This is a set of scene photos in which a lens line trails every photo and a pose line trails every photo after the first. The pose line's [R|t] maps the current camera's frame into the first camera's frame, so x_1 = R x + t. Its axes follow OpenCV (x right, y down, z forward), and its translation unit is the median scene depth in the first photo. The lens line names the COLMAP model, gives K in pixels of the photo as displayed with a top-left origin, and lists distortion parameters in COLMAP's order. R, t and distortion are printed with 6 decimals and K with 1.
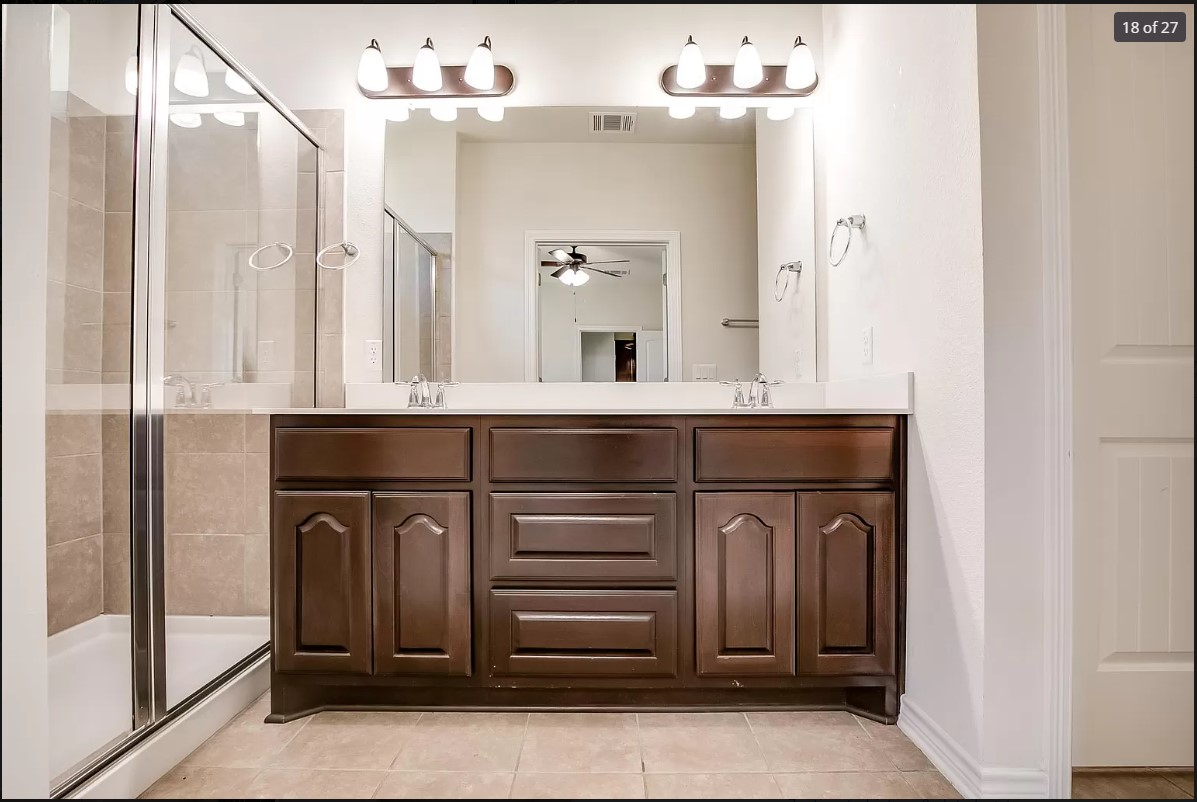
lens RADIAL K [[541.4, 0, 592.0], [0, 541.4, 404.3], [0, 0, 1]] dist [-0.026836, 0.000628]
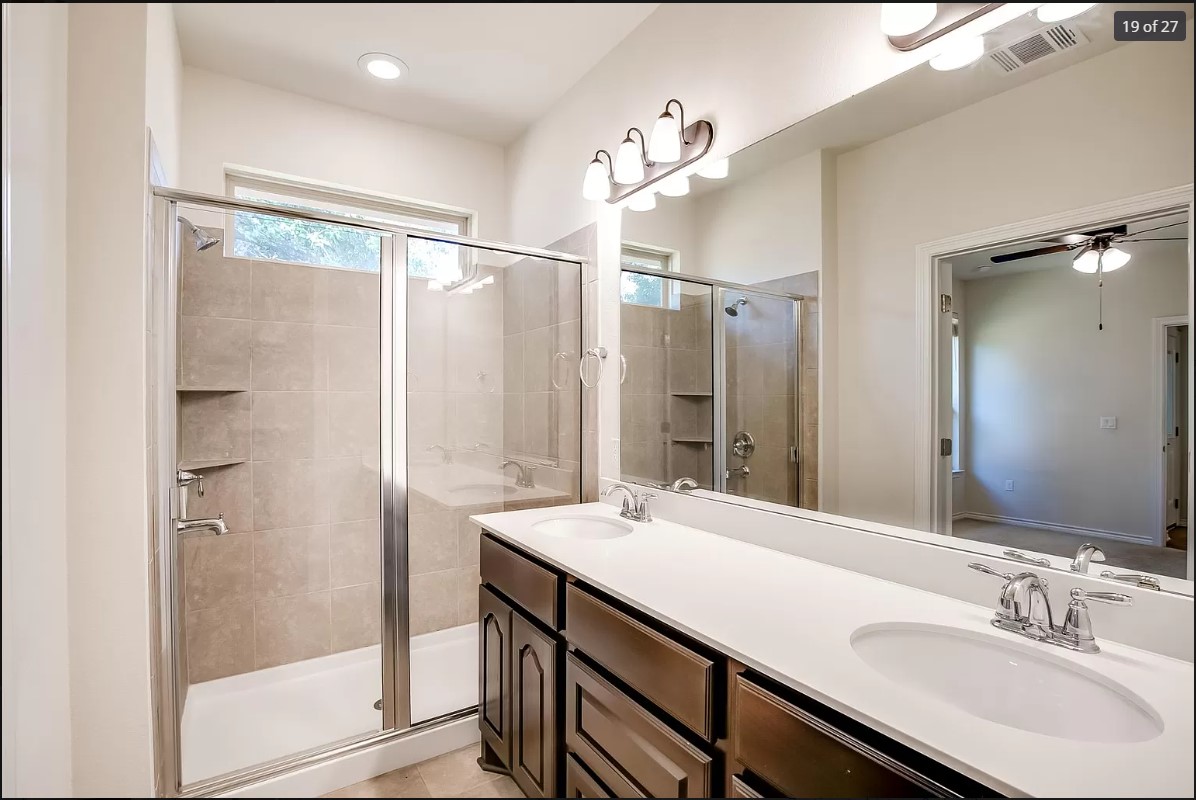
lens RADIAL K [[540.9, 0, 591.5], [0, 540.9, 403.3], [0, 0, 1]] dist [-0.026836, 0.000628]
pose [[0.540063, -0.000968, -0.841624, 0.413065], [0.005498, 0.999982, 0.002378, -0.176654], [0.841607, -0.005912, 0.540059, 0.374688]]
